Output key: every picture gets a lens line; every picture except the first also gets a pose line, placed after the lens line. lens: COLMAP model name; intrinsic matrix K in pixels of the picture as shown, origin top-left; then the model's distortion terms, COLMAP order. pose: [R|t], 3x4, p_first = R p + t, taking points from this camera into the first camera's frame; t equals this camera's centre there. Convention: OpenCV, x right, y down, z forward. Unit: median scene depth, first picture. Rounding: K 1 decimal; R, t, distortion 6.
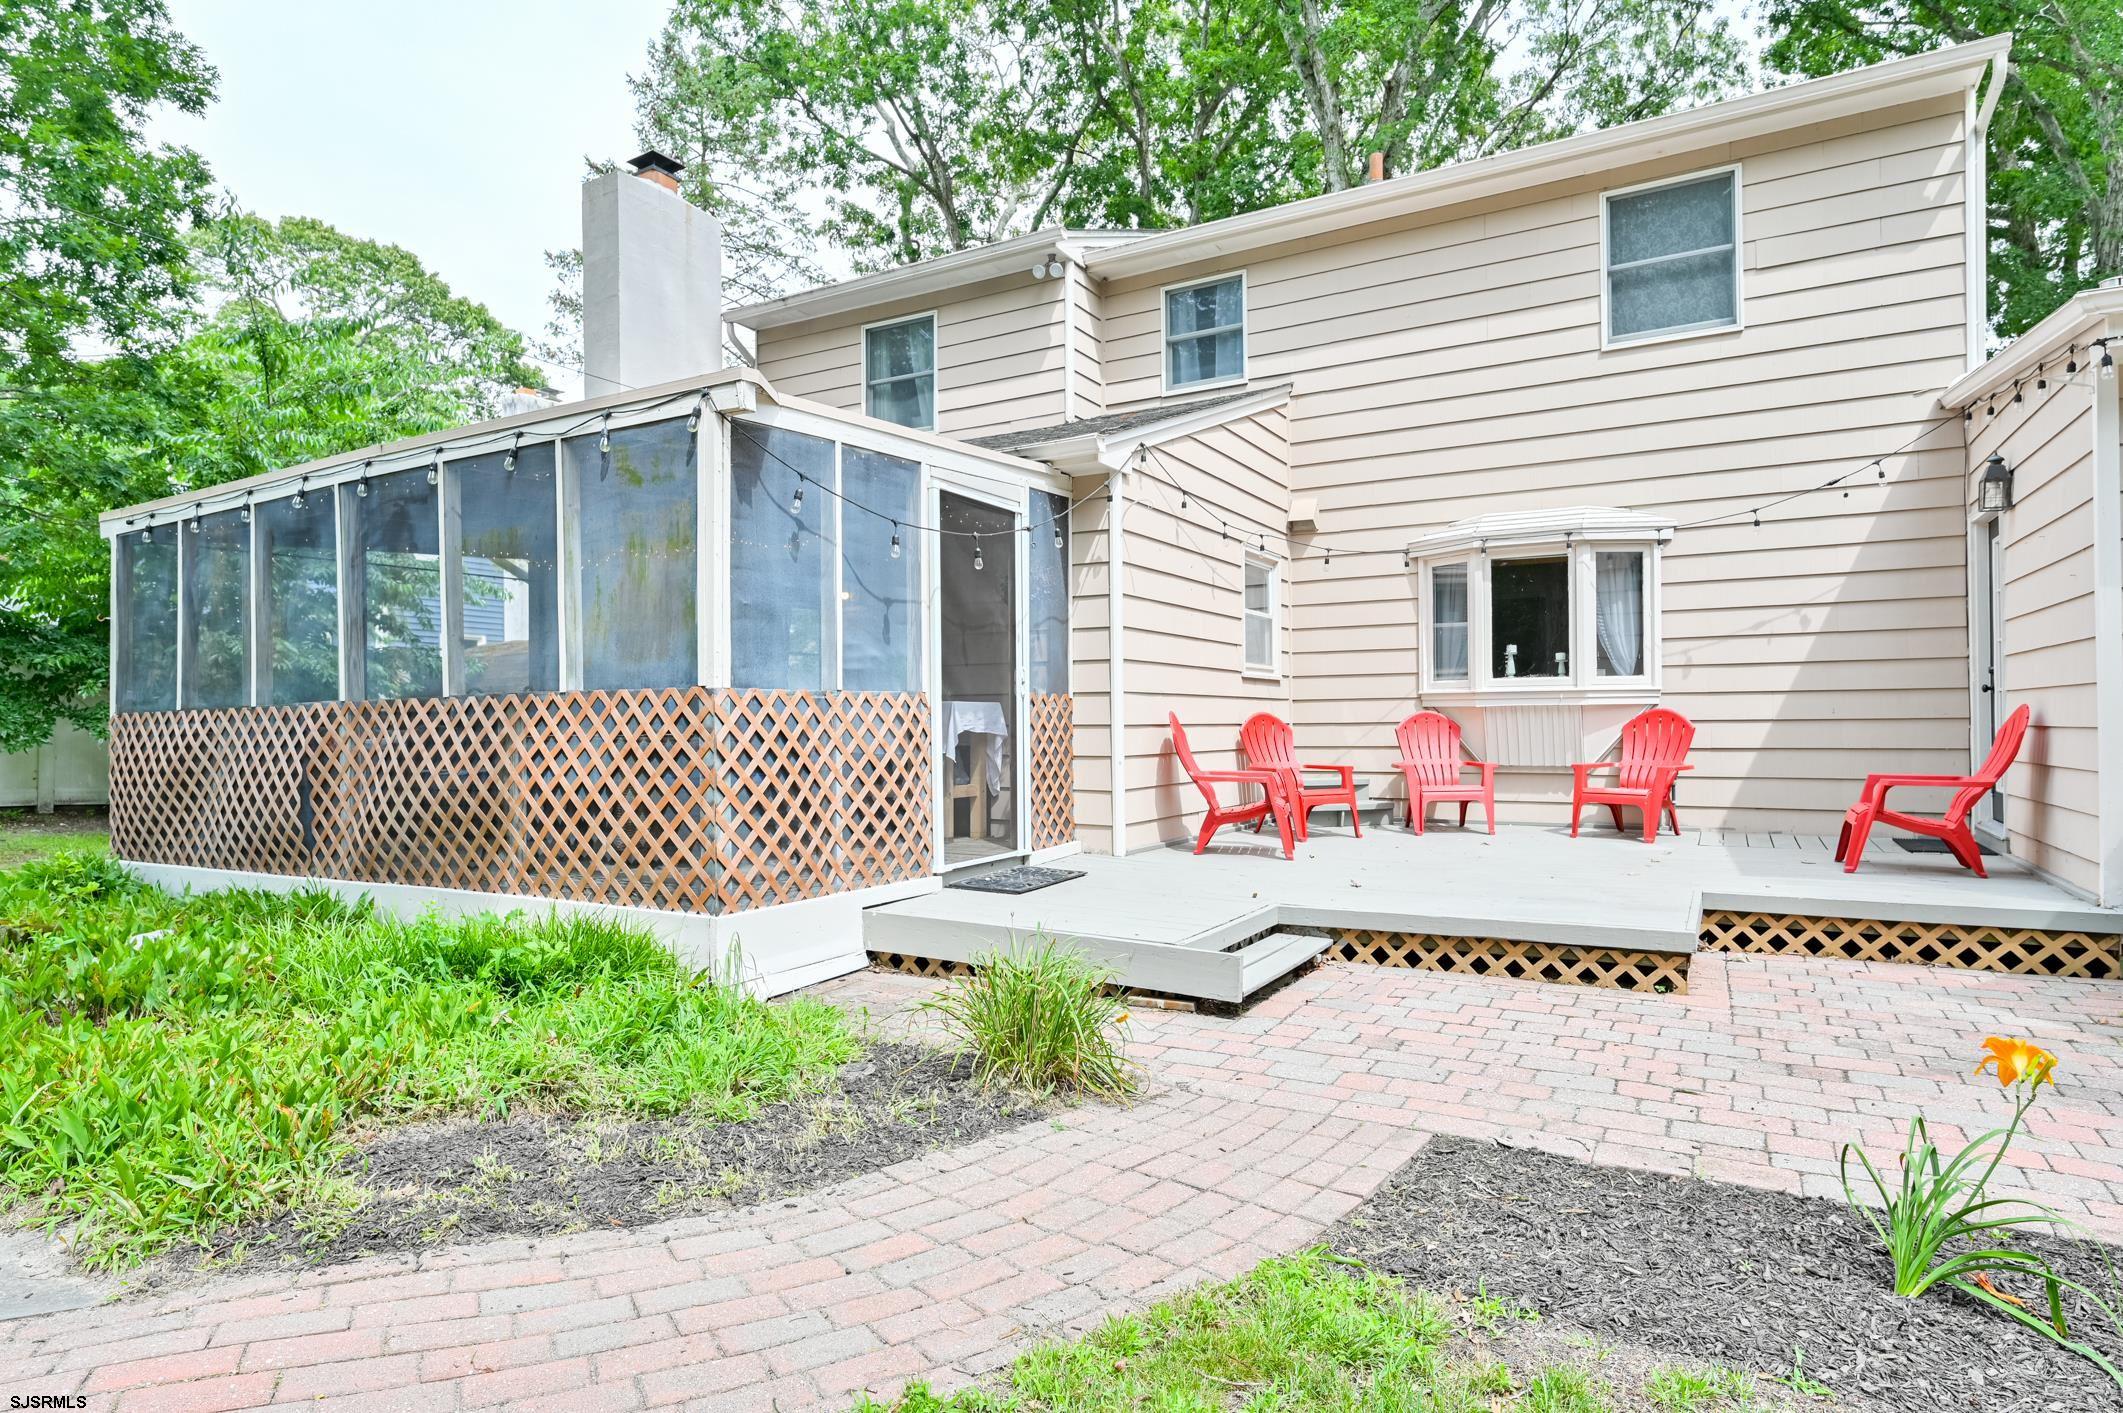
lens RADIAL K [[1156.0, 0, 1070.6], [0, 1156.0, 715.5], [0, 0, 1]] dist [0.002590, 0.000052]
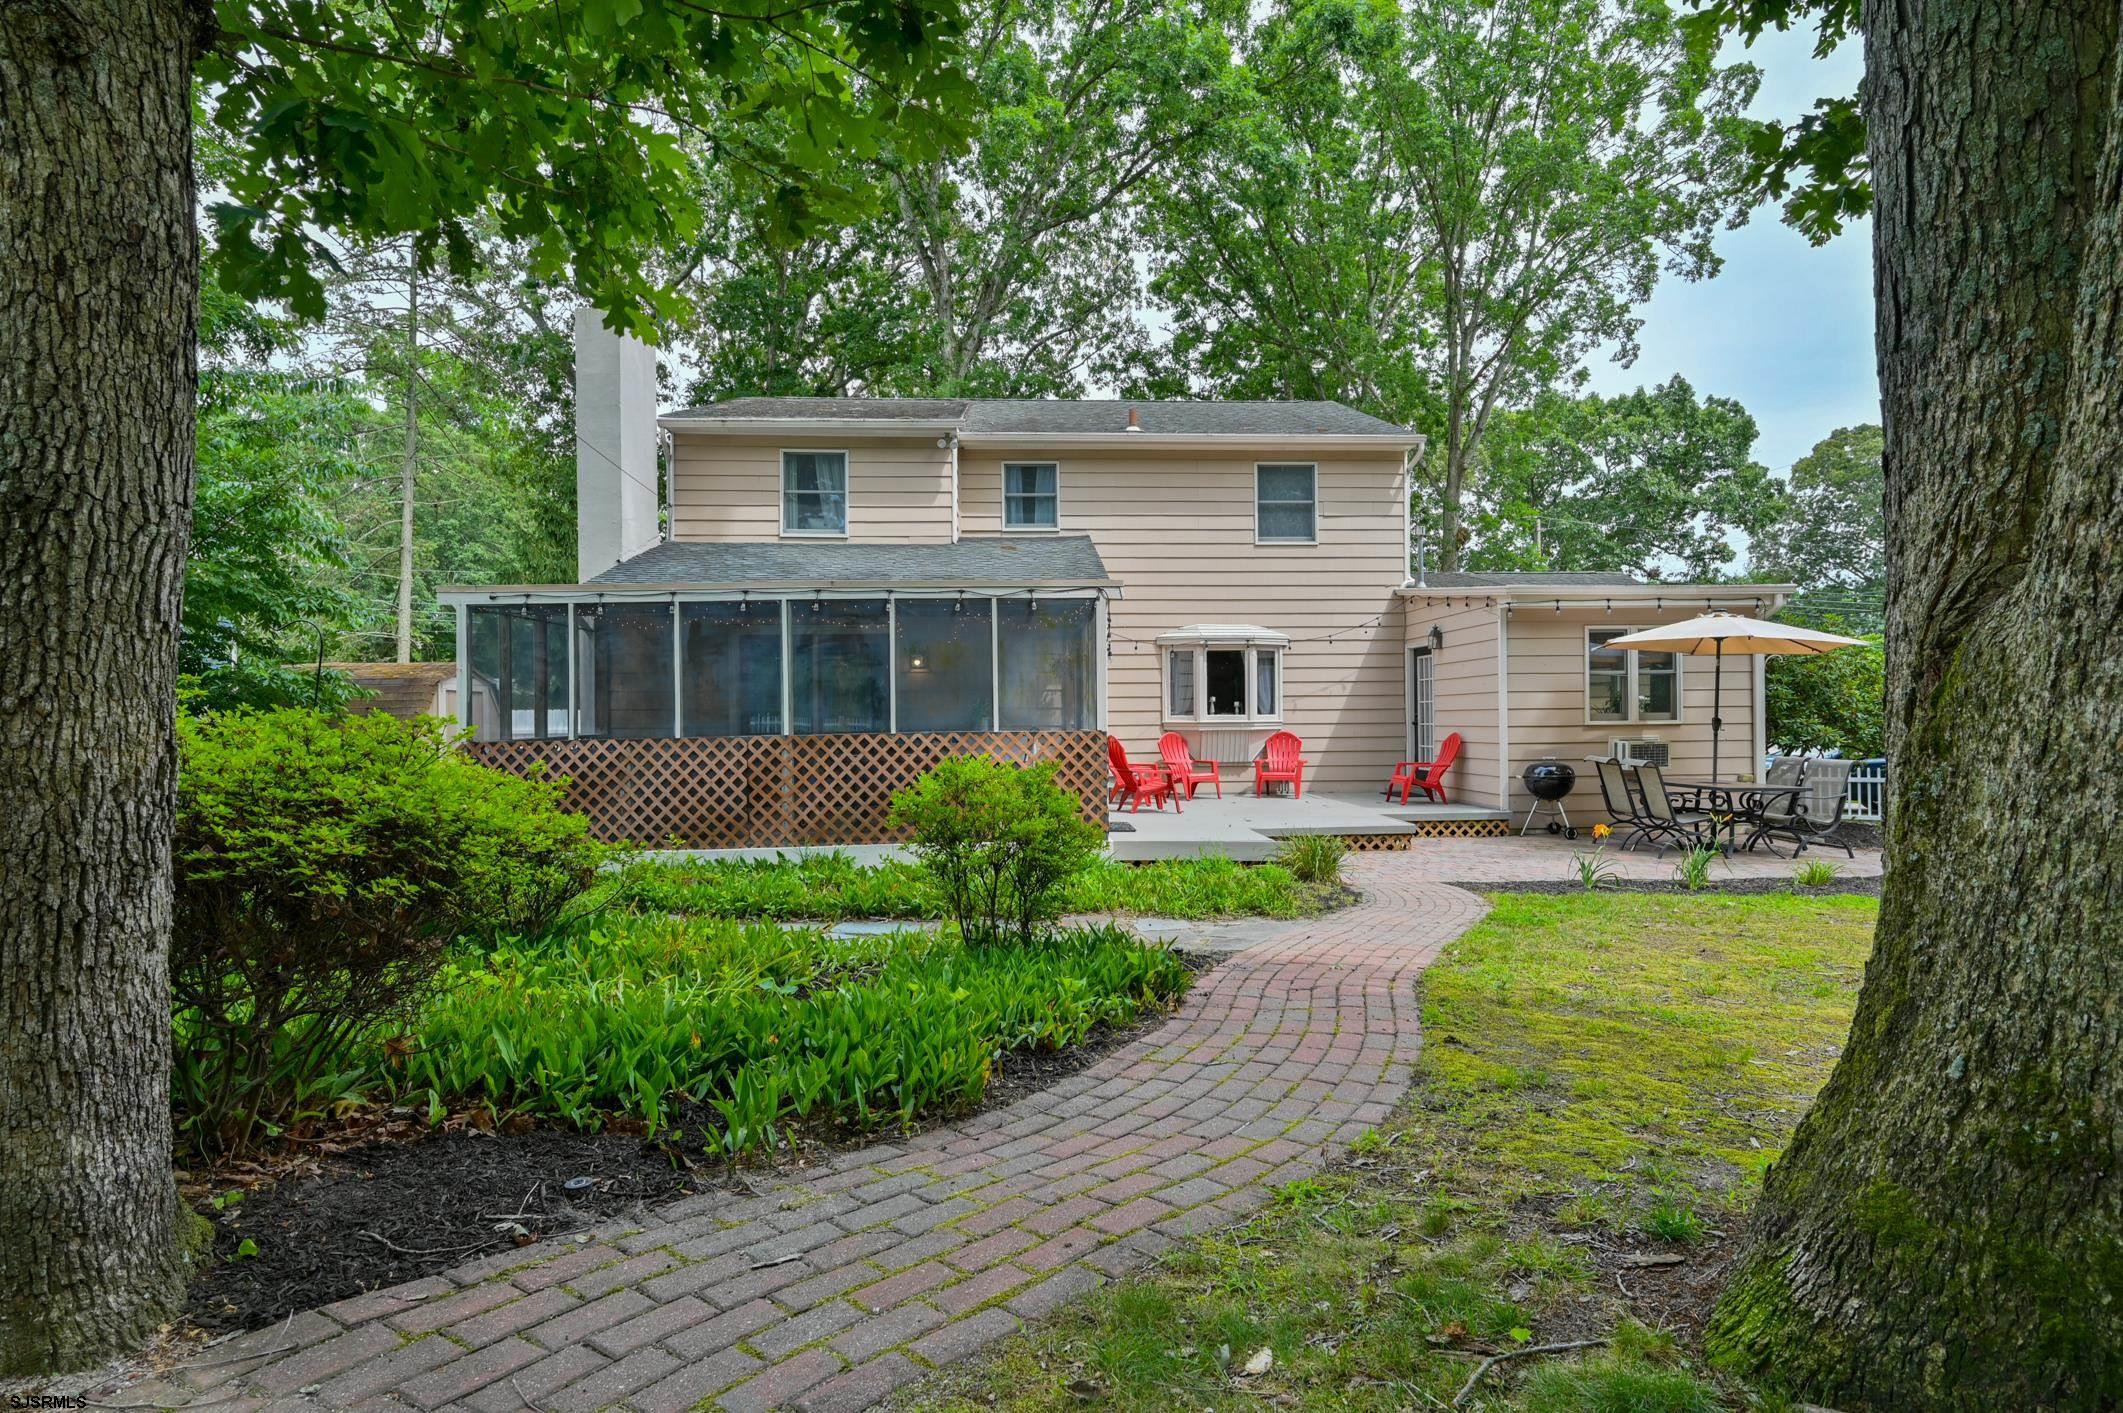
lens RADIAL K [[1068.7, 0, 1055.0], [0, 1068.7, 712.2], [0, 0, 1]] dist [0.002773, 0.000047]
pose [[0.843418, 0.005925, 0.537226, -0.778505], [-0.002531, 0.999972, -0.007055, -0.024403], [-0.537253, 0.004590, 0.843409, -0.316142]]
